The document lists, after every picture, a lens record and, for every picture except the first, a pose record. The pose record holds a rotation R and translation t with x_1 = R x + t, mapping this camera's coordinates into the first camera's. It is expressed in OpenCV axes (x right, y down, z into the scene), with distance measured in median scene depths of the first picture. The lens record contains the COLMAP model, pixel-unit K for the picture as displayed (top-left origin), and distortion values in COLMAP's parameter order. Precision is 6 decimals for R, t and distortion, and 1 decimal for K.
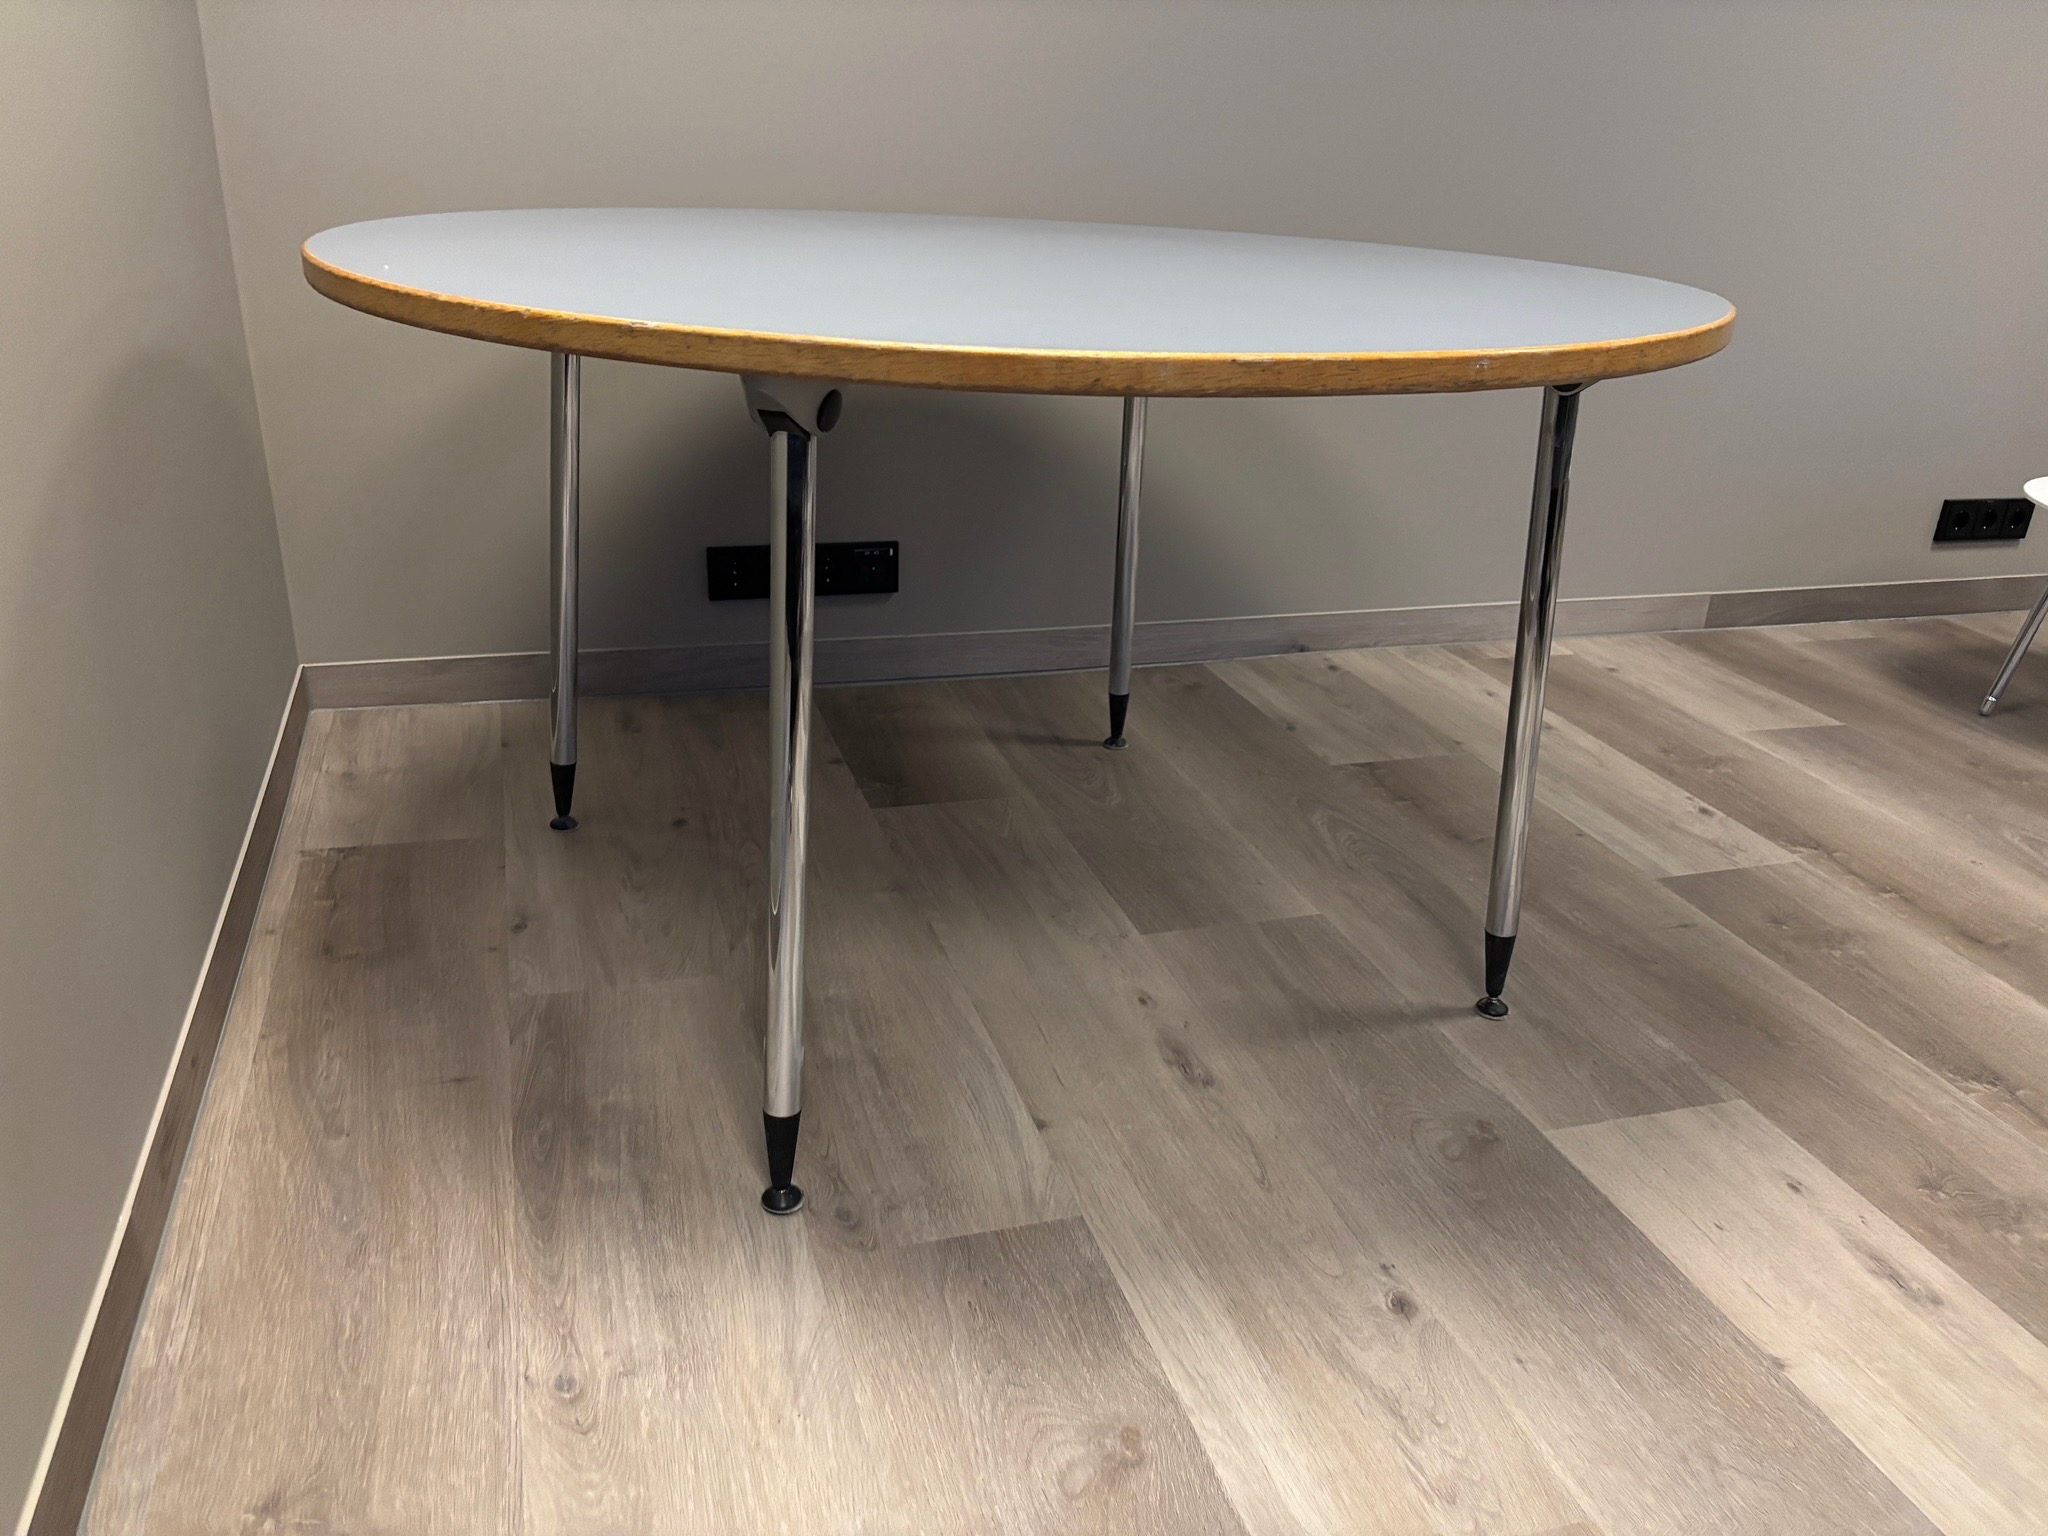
lens RADIAL K [[1538.3, 0, 1024.0], [0, 1538.3, 768.0], [0, 0, 1]] dist [0.009222, -0.001592]
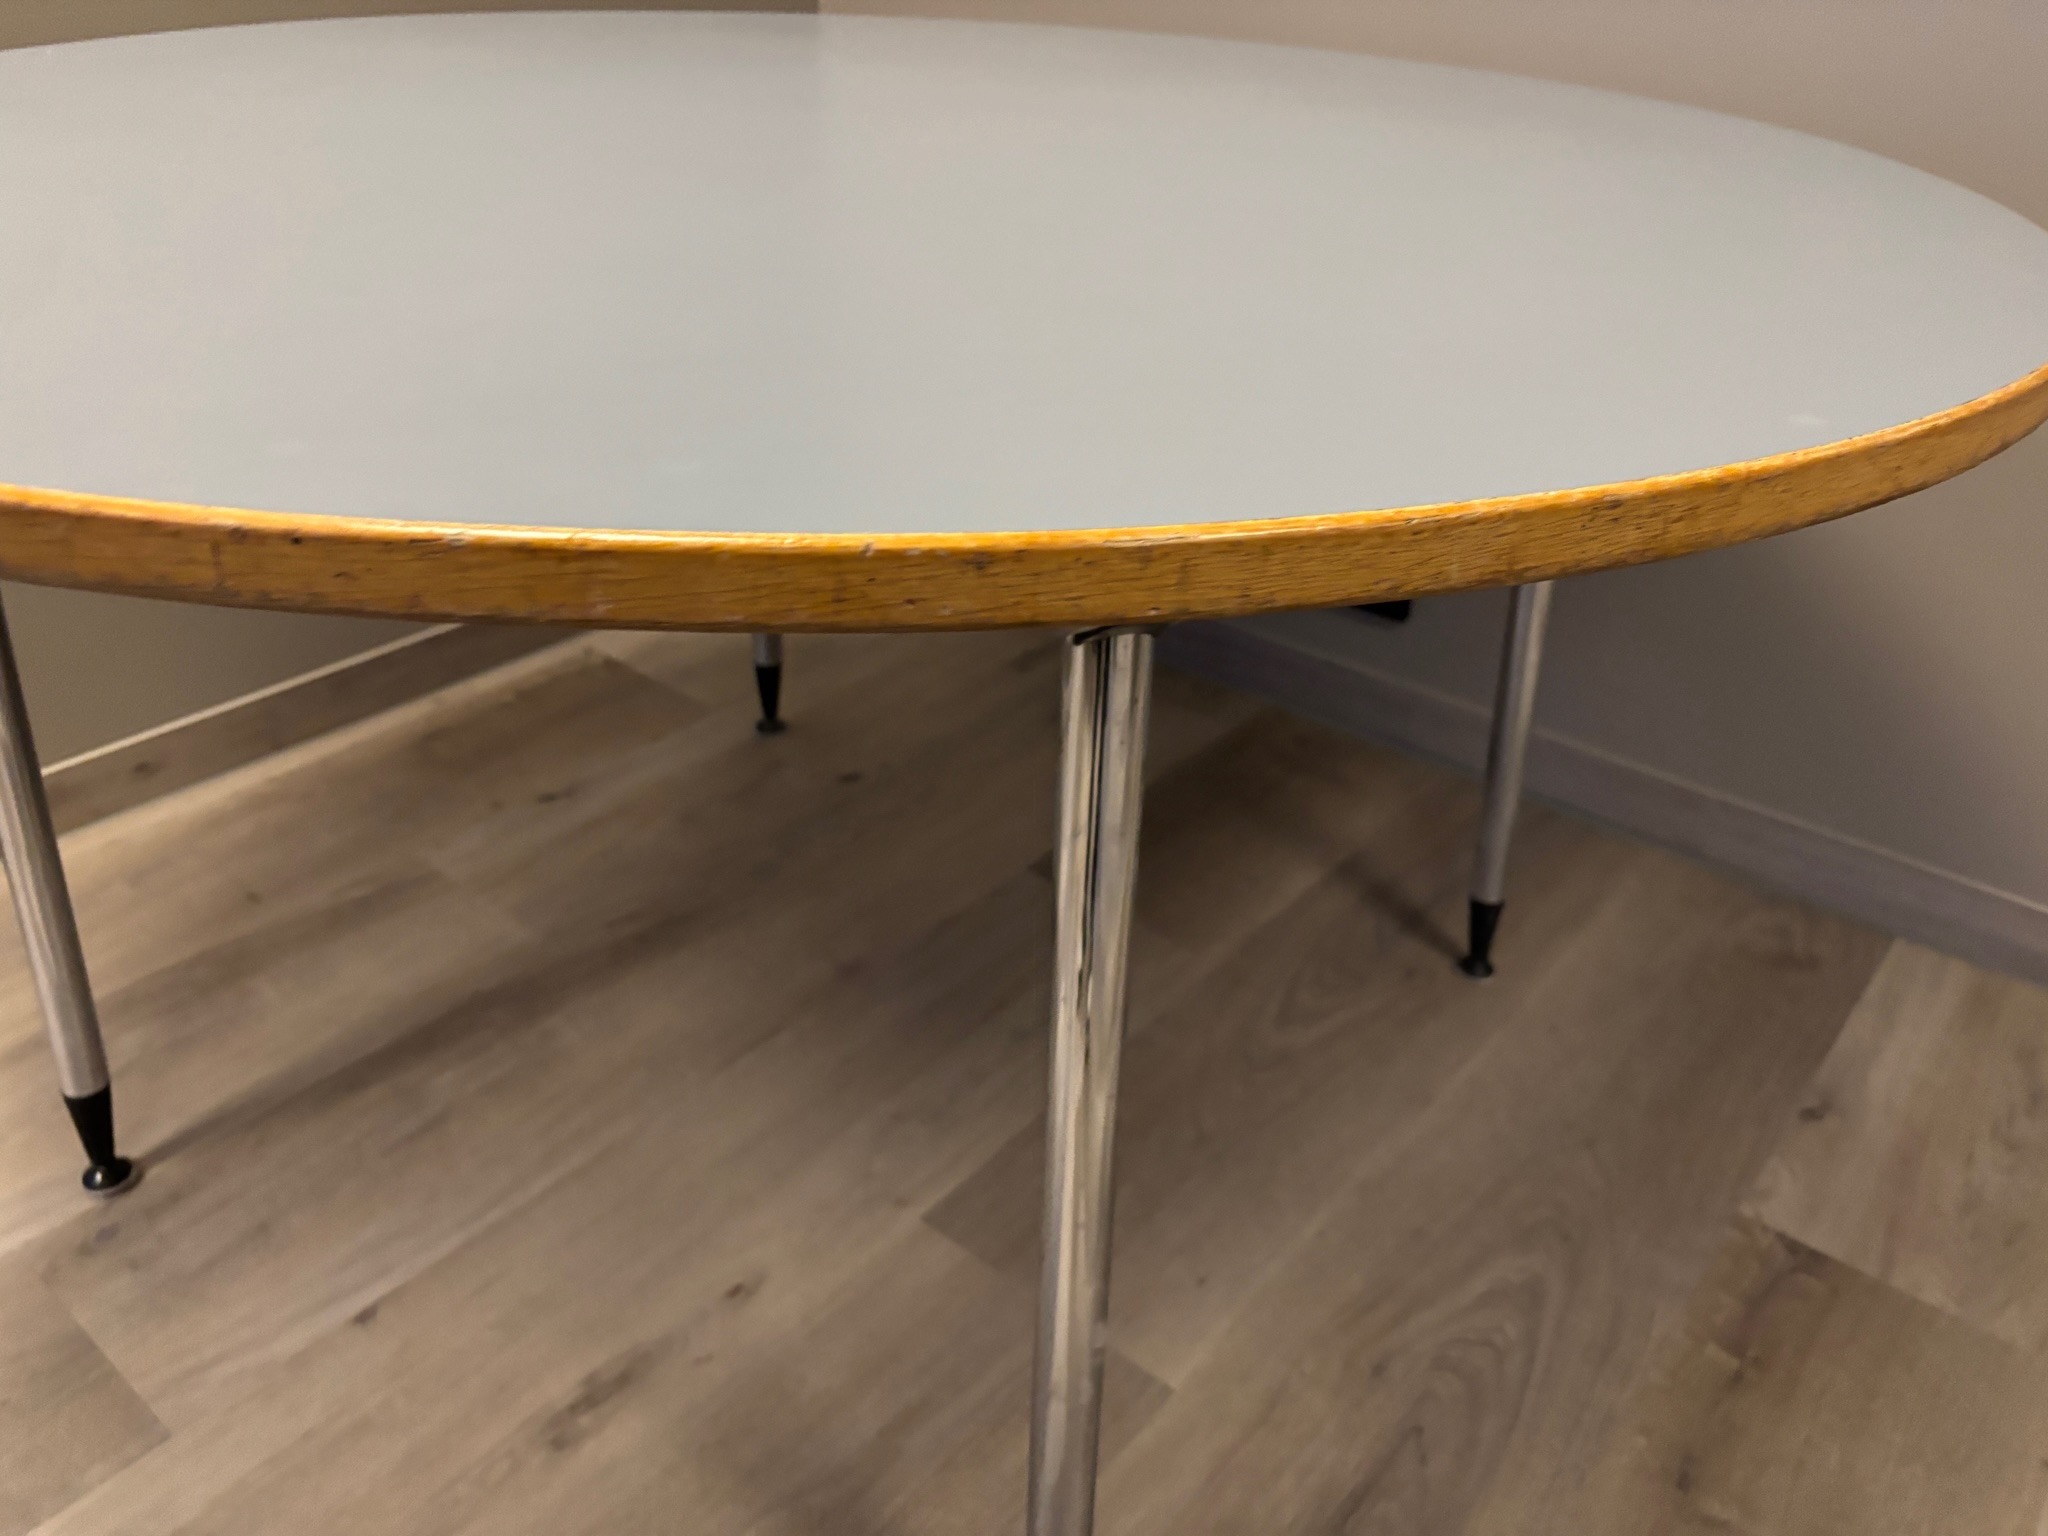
lens RADIAL K [[1584.9, 0, 1012.4], [0, 1584.9, 771.7], [0, 0, 1]] dist [-0.004175, 0.000018]
pose [[0.548147, 0.406419, -0.730998, 0.638678], [-0.336383, 0.907324, 0.252212, -0.303435], [0.765755, 0.107646, 0.634059, 0.743826]]
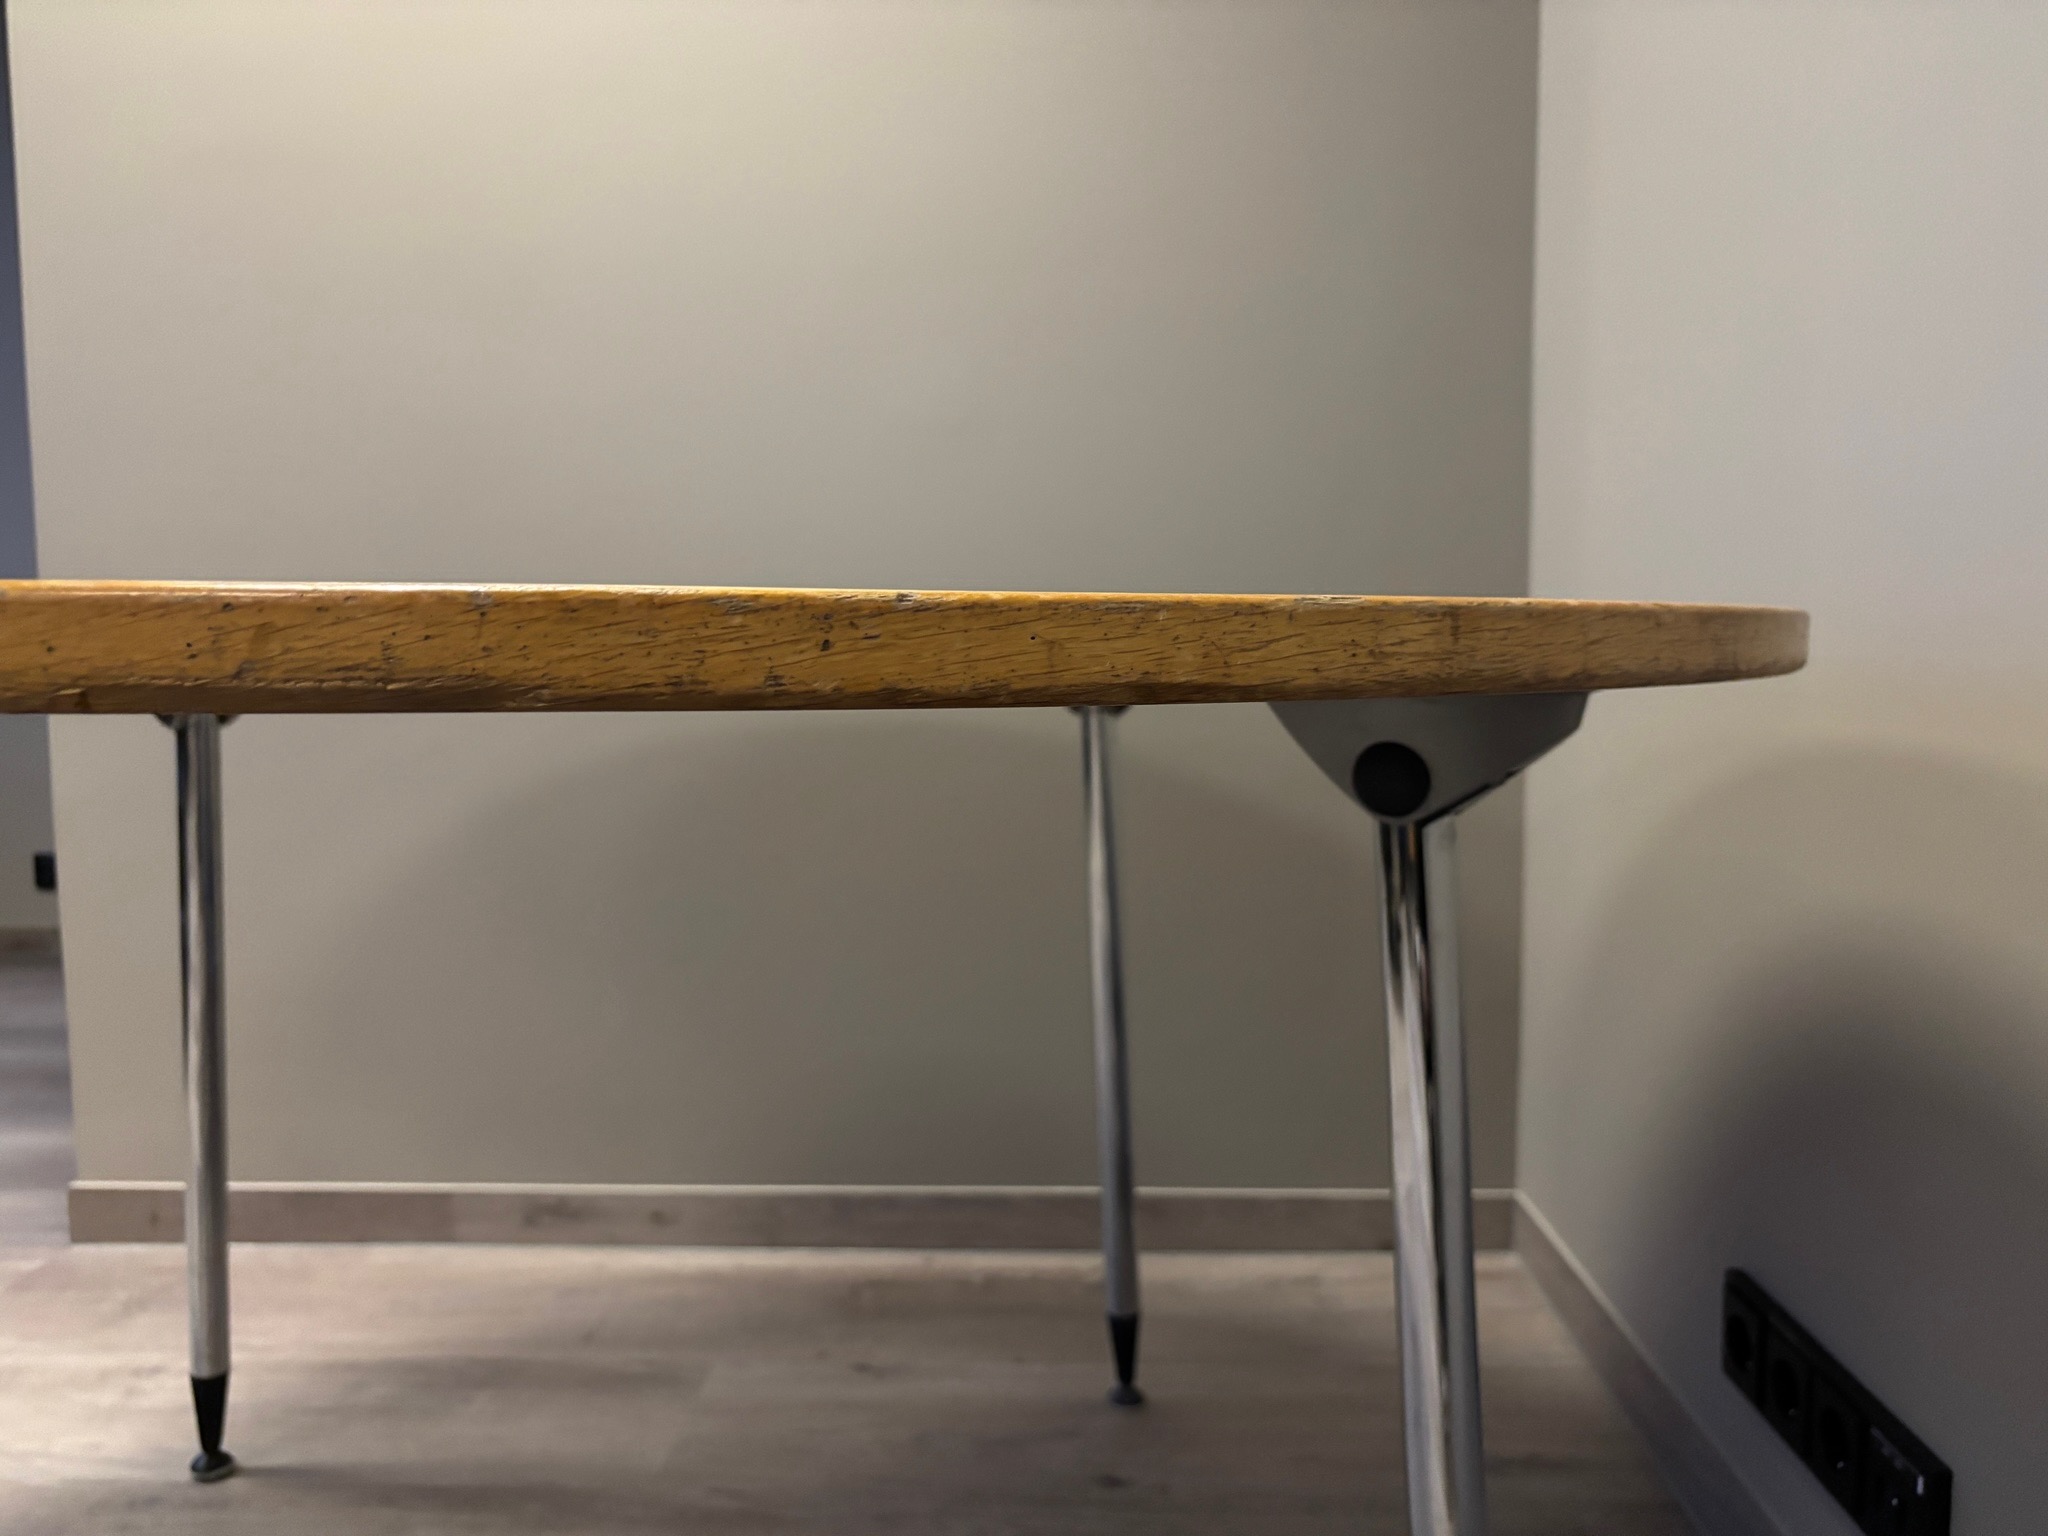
lens RADIAL K [[1569.4, 0, 1024.0], [0, 1569.4, 768.0], [0, 0, 1]] dist [-0.005538, -0.003818]
pose [[-0.336645, 0.042232, -0.940684, 0.579728], [-0.373618, 0.911001, 0.174607, -0.492624], [0.864338, 0.410237, -0.290905, 1.474044]]
